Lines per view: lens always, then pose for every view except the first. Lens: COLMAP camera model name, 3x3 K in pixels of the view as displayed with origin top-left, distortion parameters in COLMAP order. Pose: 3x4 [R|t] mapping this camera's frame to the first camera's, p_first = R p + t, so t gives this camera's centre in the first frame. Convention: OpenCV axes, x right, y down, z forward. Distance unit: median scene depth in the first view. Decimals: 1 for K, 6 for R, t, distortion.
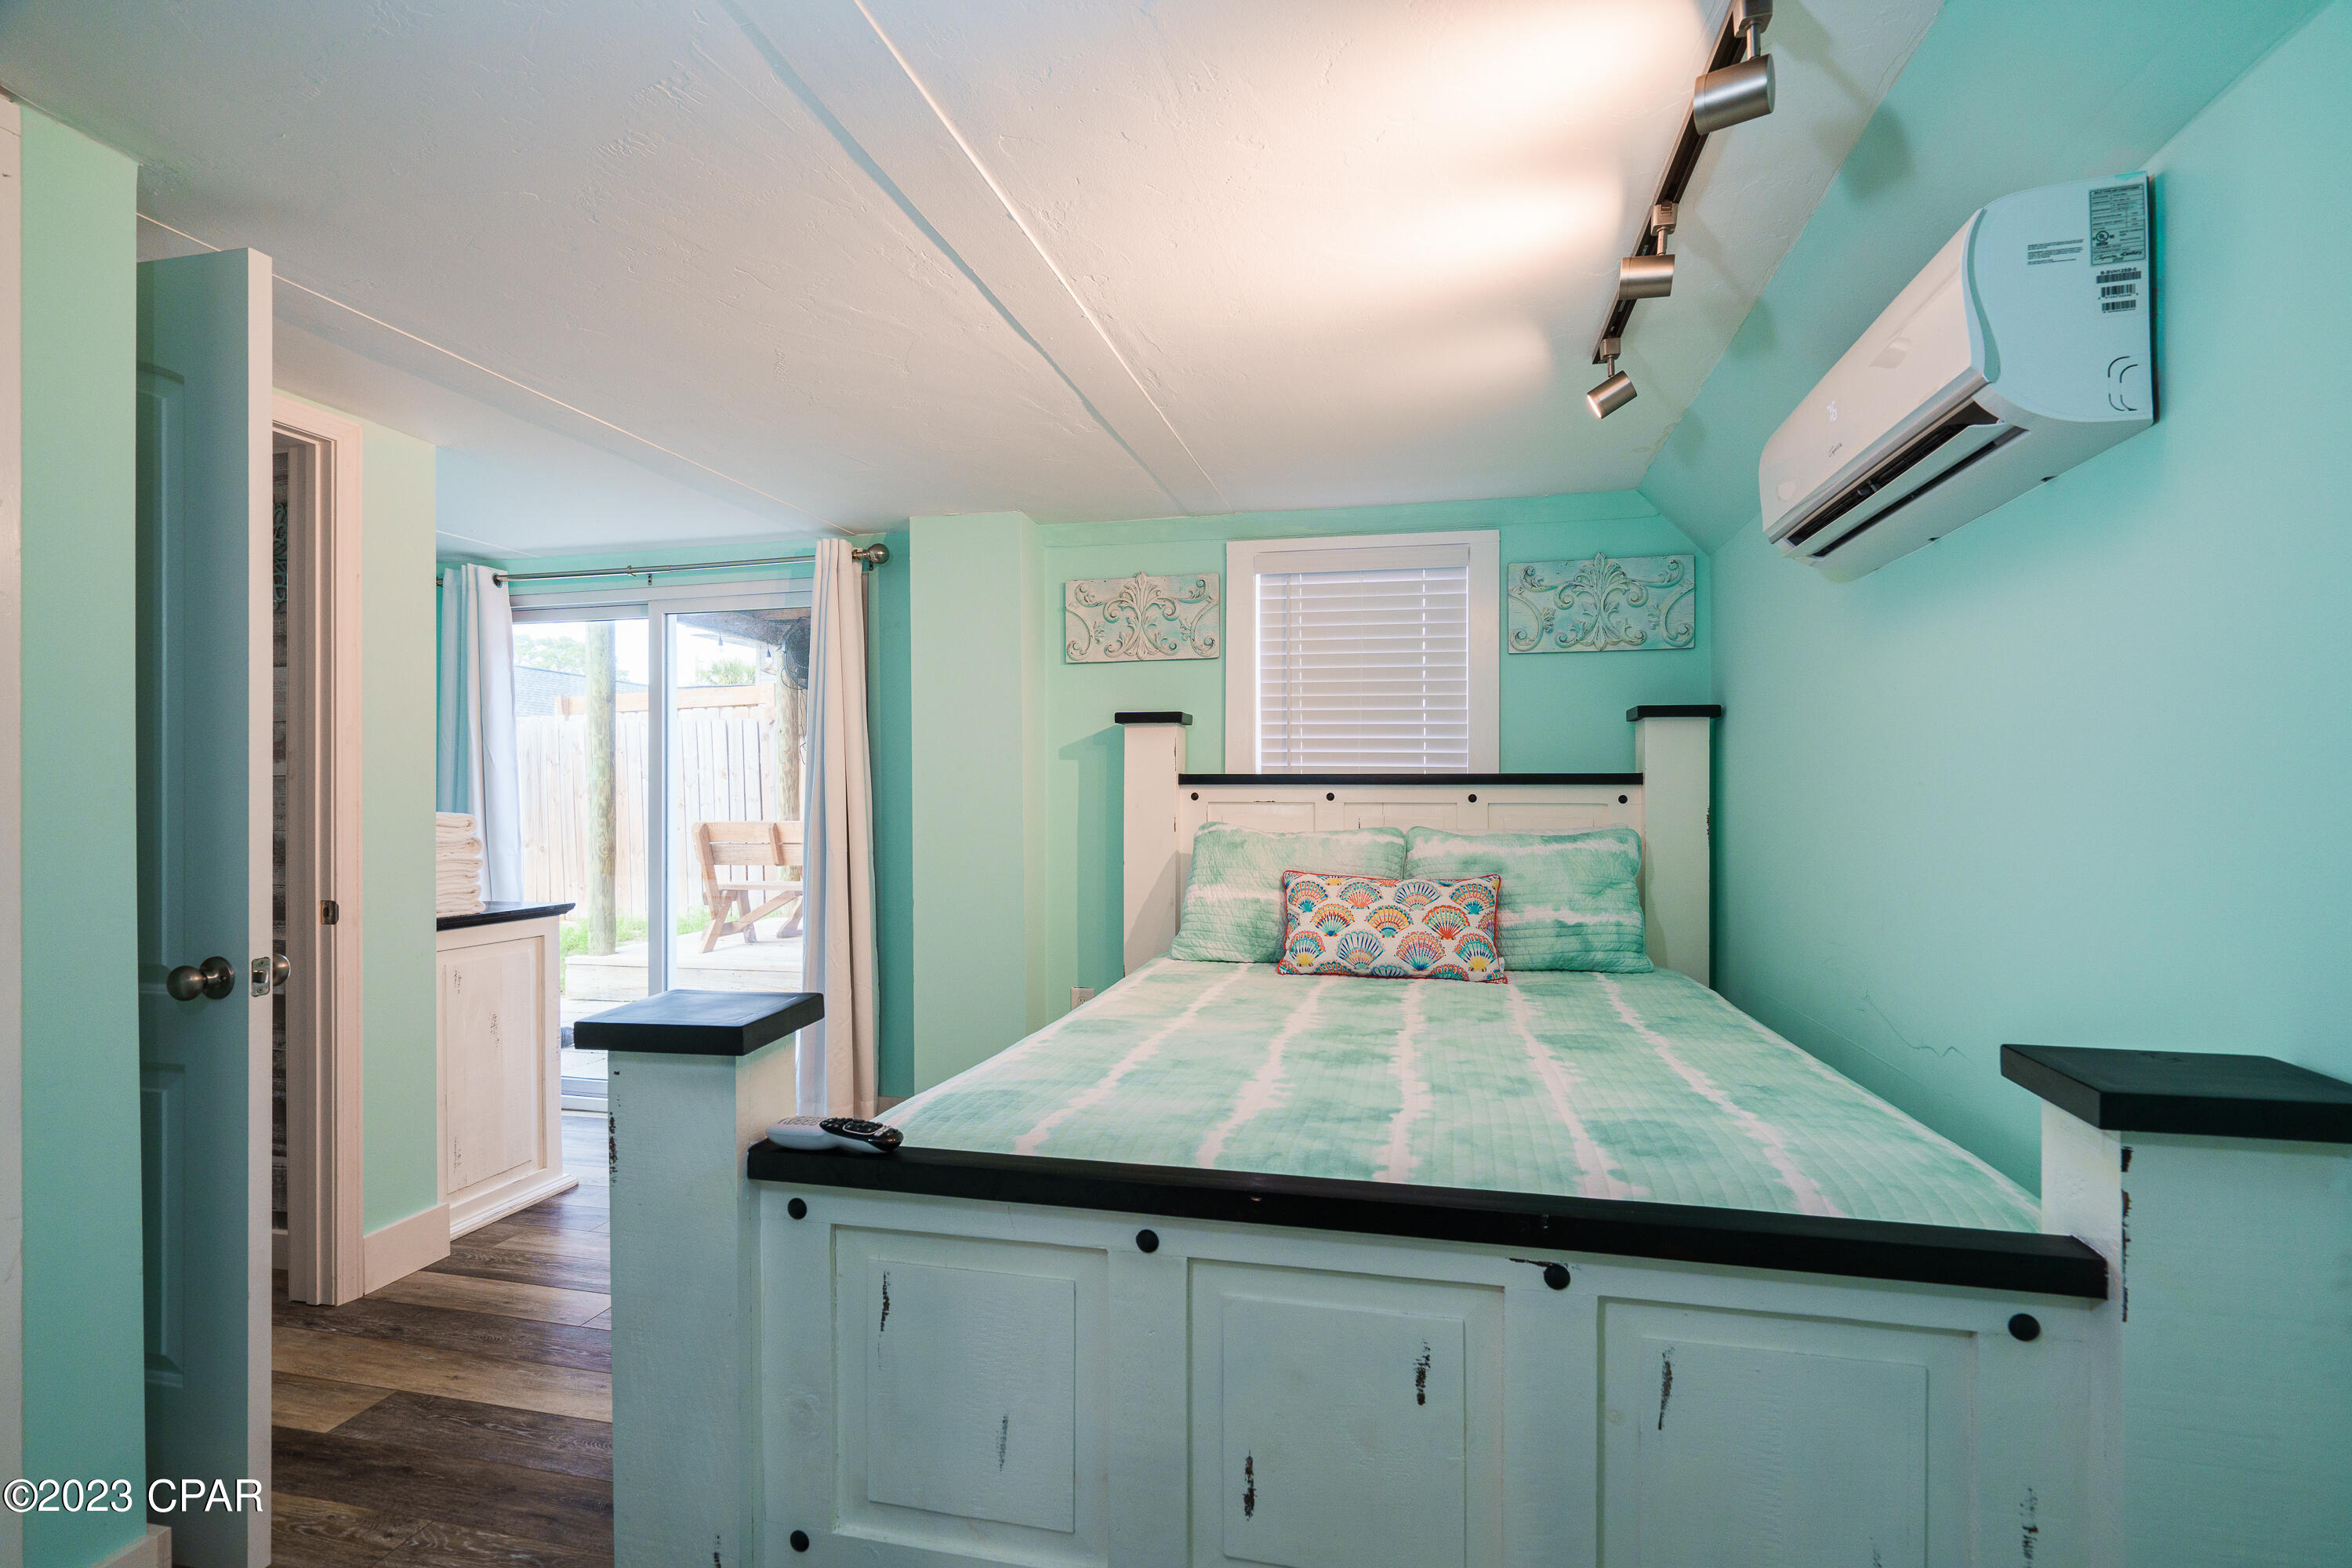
lens RADIAL K [[1066.0, 0, 1172.7], [0, 1066.0, 796.1], [0, 0, 1]] dist [-0.002949, -0.000553]
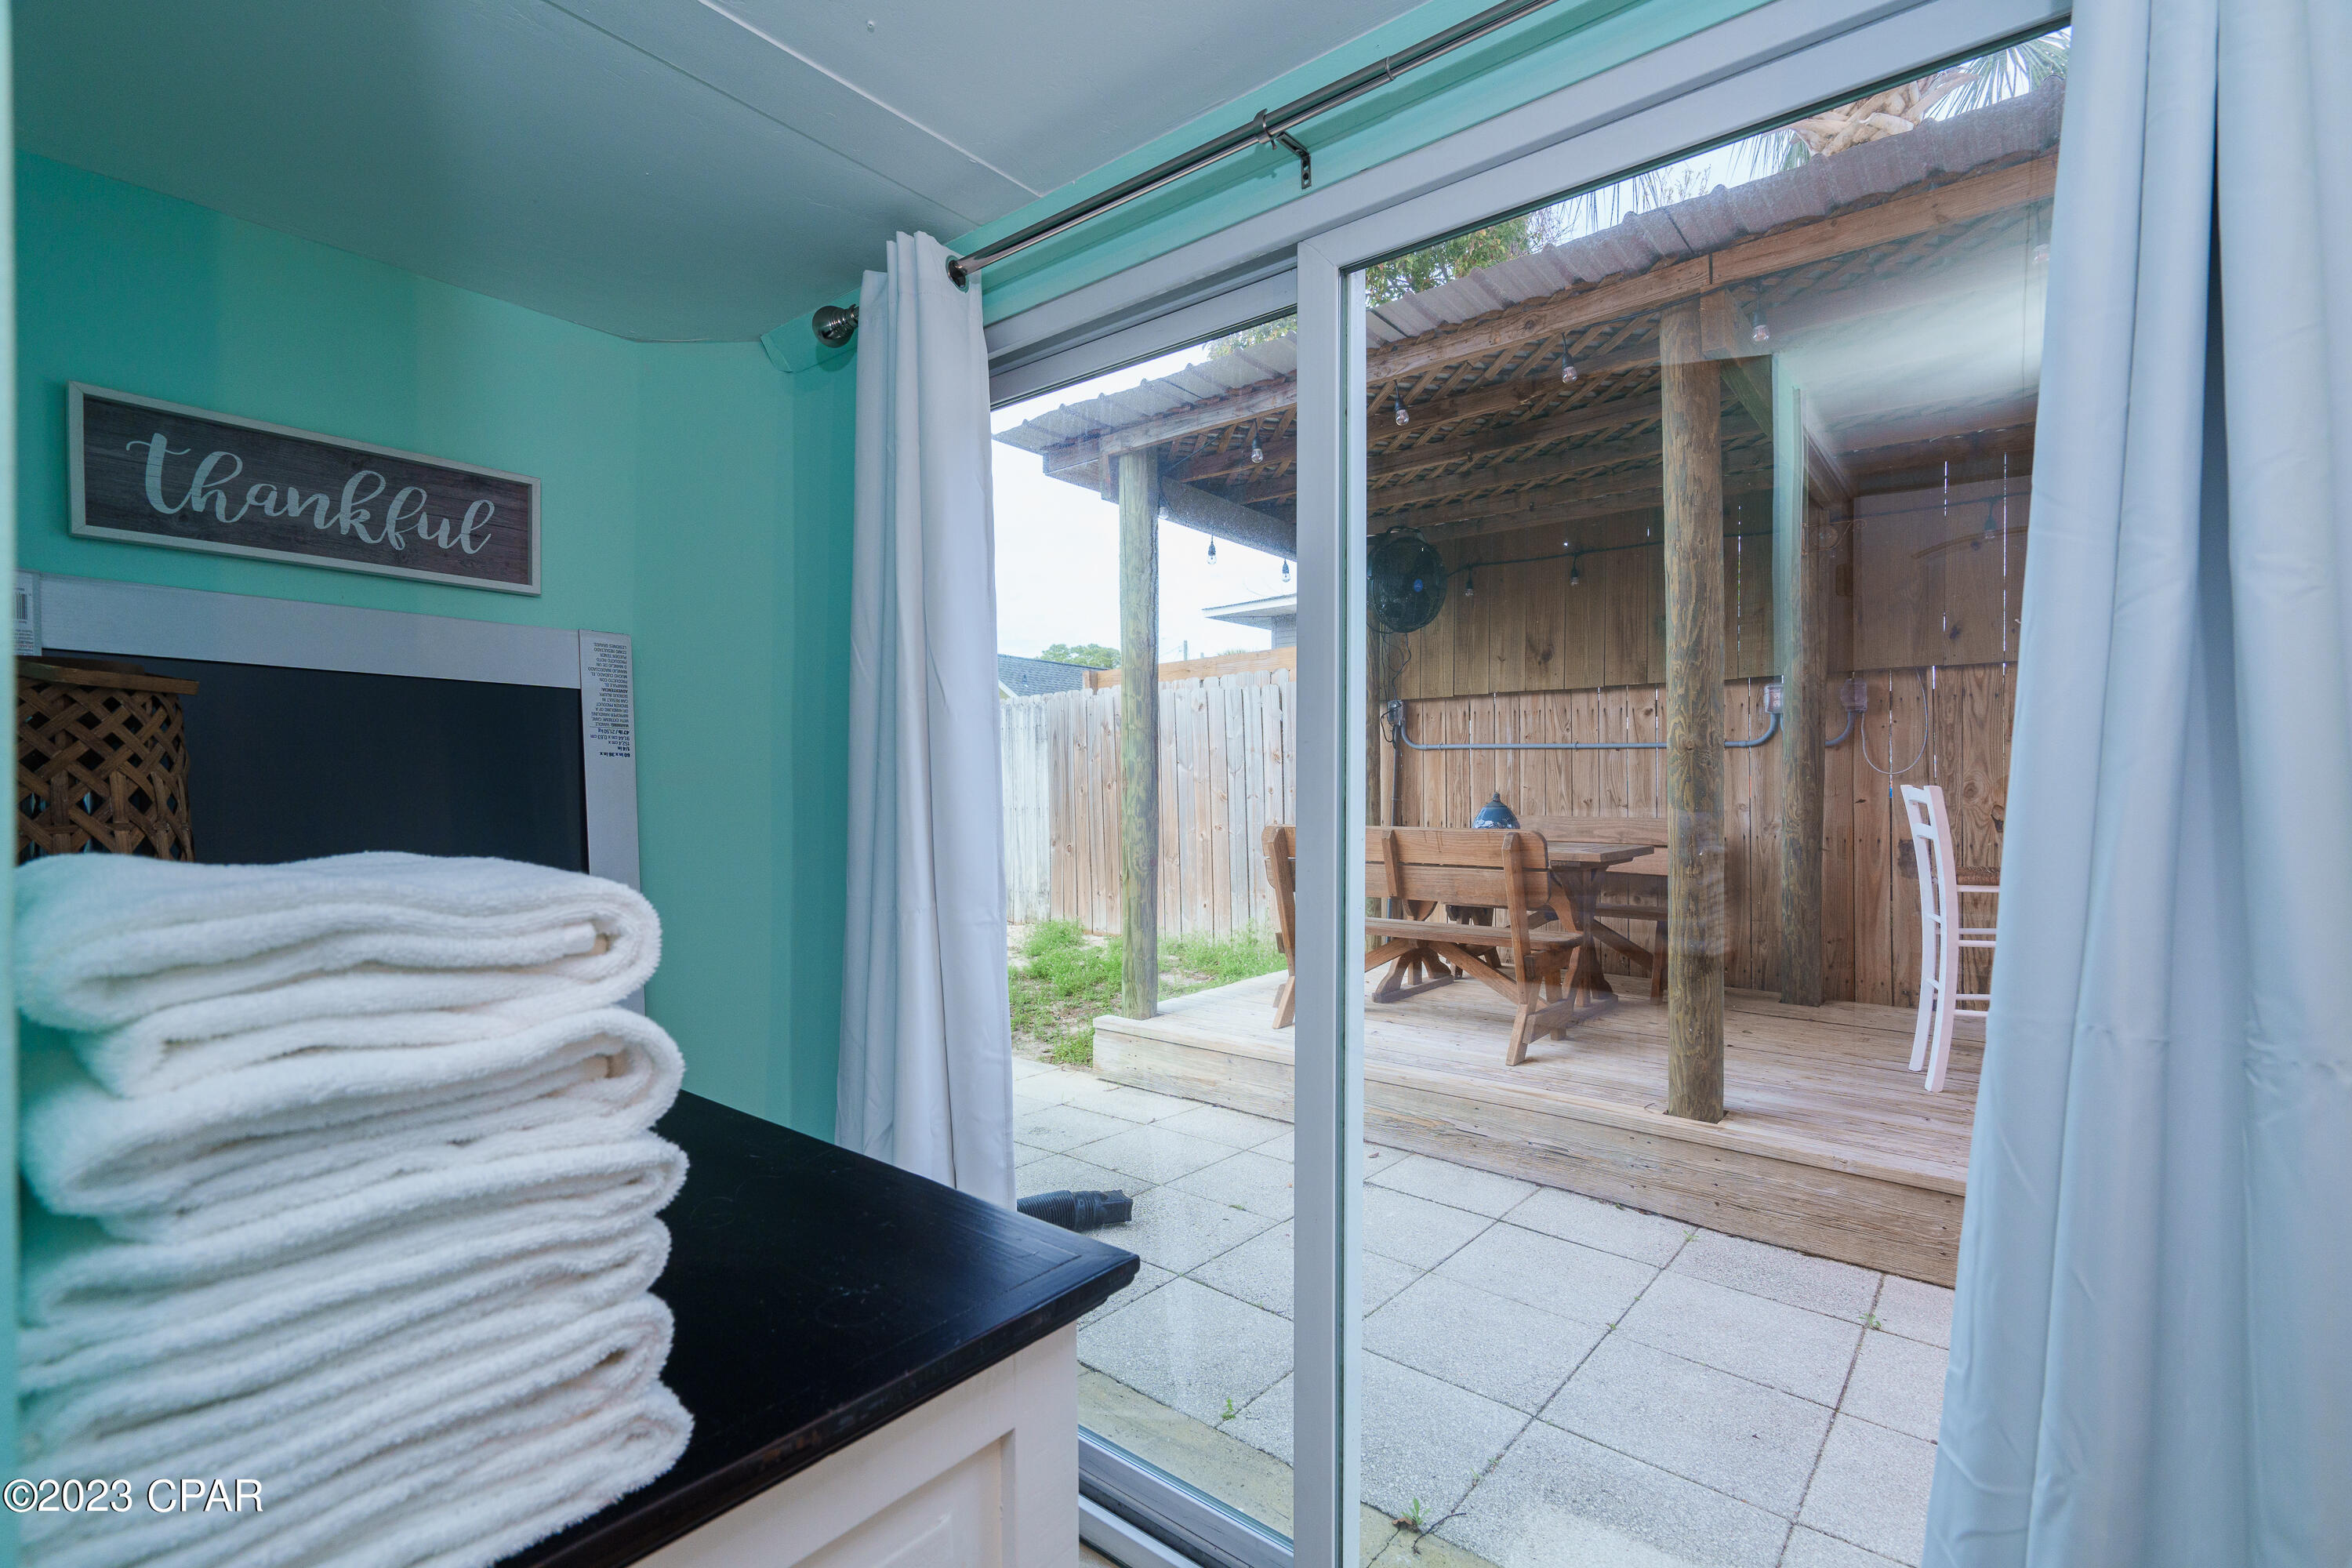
lens RADIAL K [[1066.0, 0, 1172.7], [0, 1066.0, 796.1], [0, 0, 1]] dist [-0.002949, -0.000553]
pose [[0.903310, 0.005053, -0.428960, -0.226048], [-0.001603, 0.999963, 0.008405, 0.001140], [0.428986, -0.006905, 0.903285, 0.393807]]
